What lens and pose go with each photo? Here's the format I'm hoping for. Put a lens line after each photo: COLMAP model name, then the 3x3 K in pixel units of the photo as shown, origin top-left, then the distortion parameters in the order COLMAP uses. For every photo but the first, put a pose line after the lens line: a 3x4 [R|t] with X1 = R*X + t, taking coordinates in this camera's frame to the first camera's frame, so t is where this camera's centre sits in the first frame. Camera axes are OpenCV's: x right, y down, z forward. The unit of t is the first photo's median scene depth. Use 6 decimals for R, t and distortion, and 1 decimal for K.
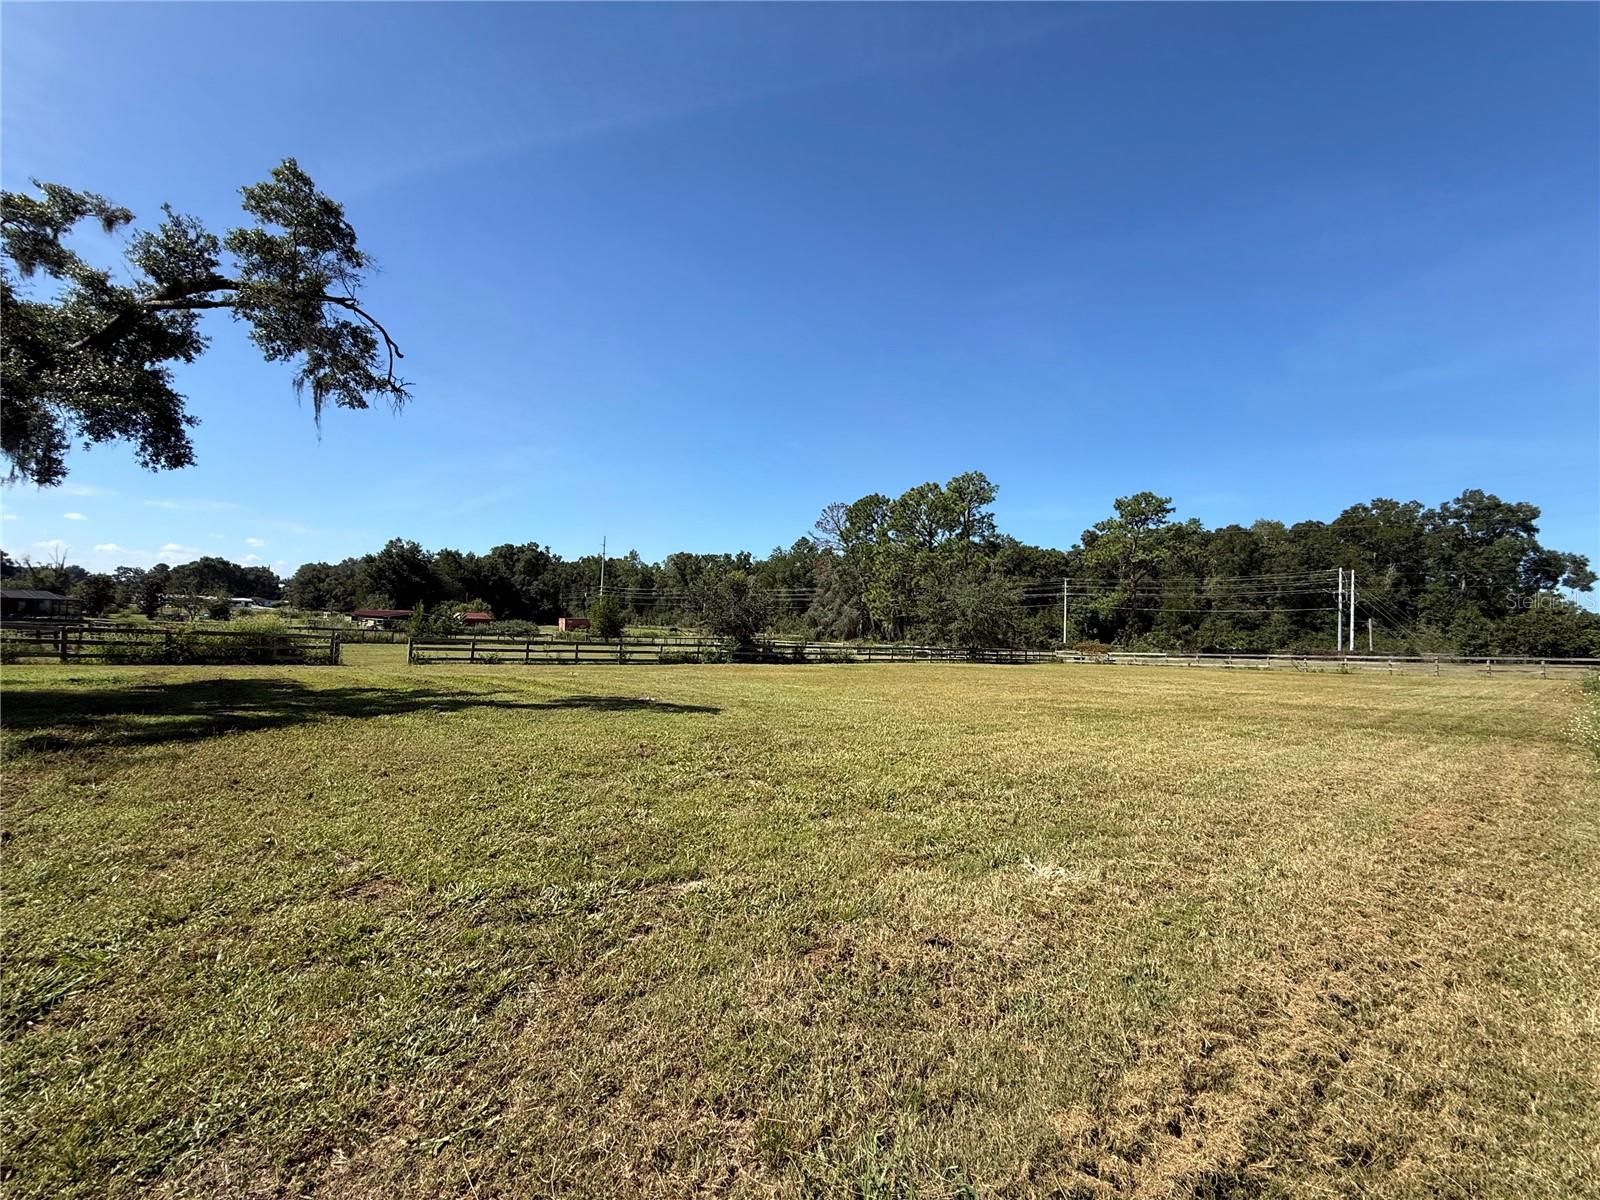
lens RADIAL K [[631.0, 0, 794.8], [0, 631.0, 598.2], [0, 0, 1]] dist [-0.002885, -0.000206]
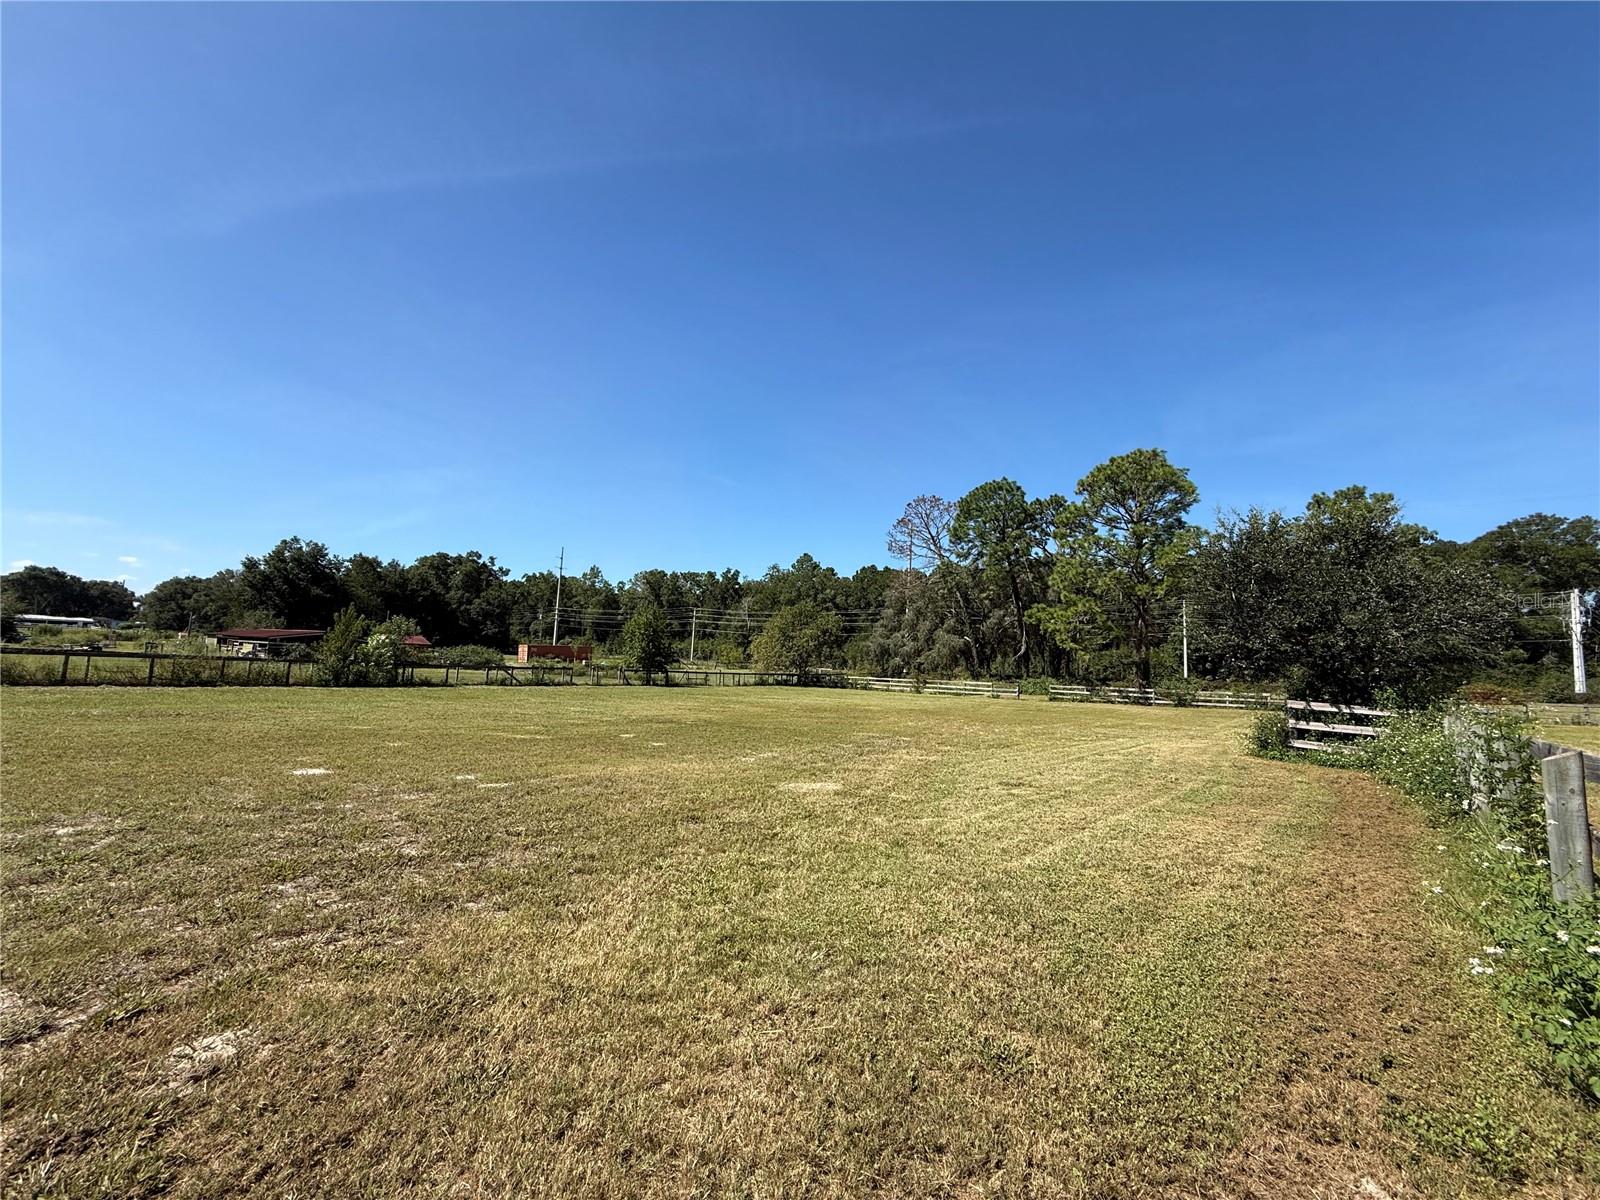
lens RADIAL K [[641.4, 0, 800.9], [0, 641.4, 602.6], [0, 0, 1]] dist [-0.000318, -0.000362]
pose [[0.993446, 0.017522, 0.112950, -0.088515], [-0.012780, 0.999012, -0.042570, 0.006794], [-0.113584, 0.040847, 0.992688, 0.135218]]
